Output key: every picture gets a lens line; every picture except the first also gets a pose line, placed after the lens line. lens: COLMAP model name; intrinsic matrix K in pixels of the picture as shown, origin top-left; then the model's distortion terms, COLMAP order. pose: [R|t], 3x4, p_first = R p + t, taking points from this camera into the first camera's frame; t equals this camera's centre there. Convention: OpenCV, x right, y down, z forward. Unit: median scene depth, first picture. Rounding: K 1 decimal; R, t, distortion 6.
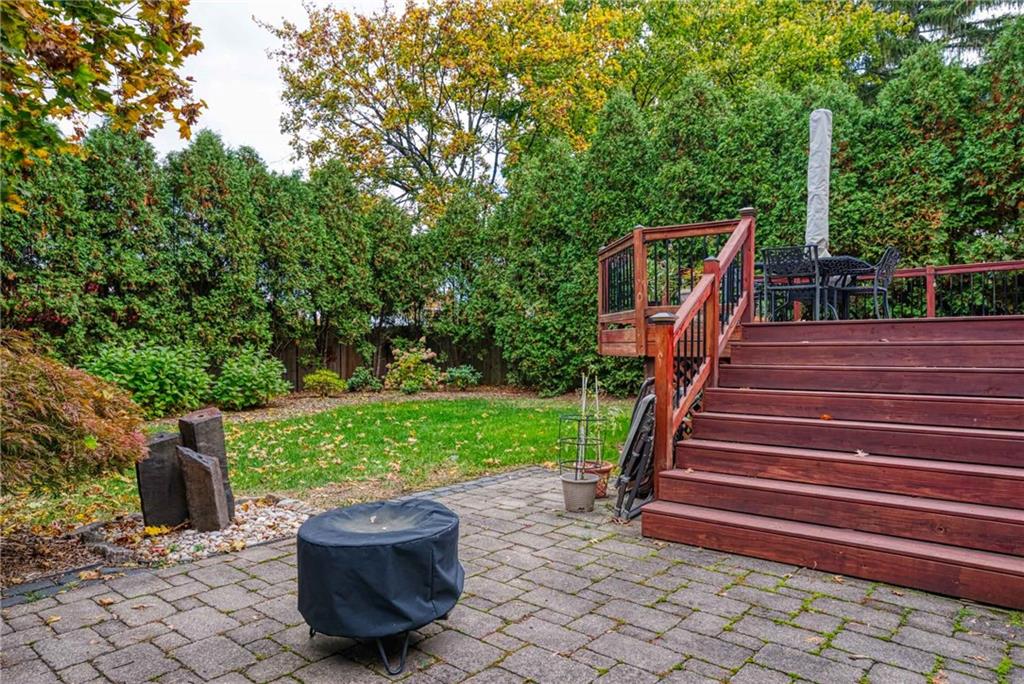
lens RADIAL K [[681.2, 0, 512.2], [0, 681.2, 343.3], [0, 0, 1]] dist [0.000156, -0.000086]
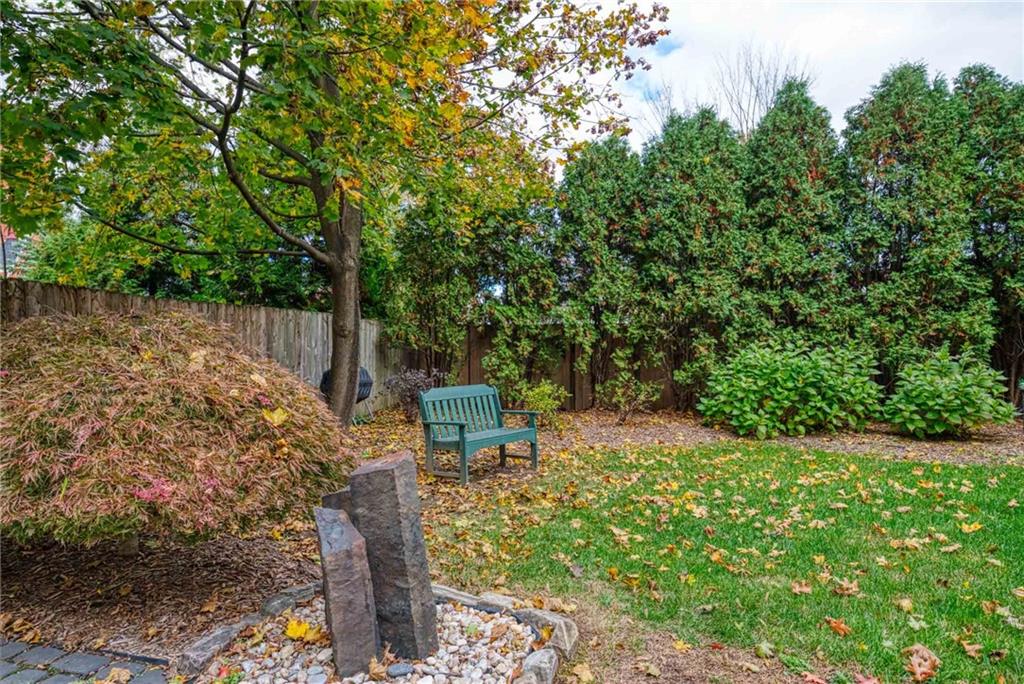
lens RADIAL K [[616.8, 0, 511.6], [0, 616.8, 341.2], [0, 0, 1]] dist [0.004416, 0.000363]
pose [[0.361946, -0.001655, -0.932198, 0.045514], [0.000410, 0.999999, -0.001617, -0.001854], [0.932199, 0.000203, 0.361946, 0.377345]]
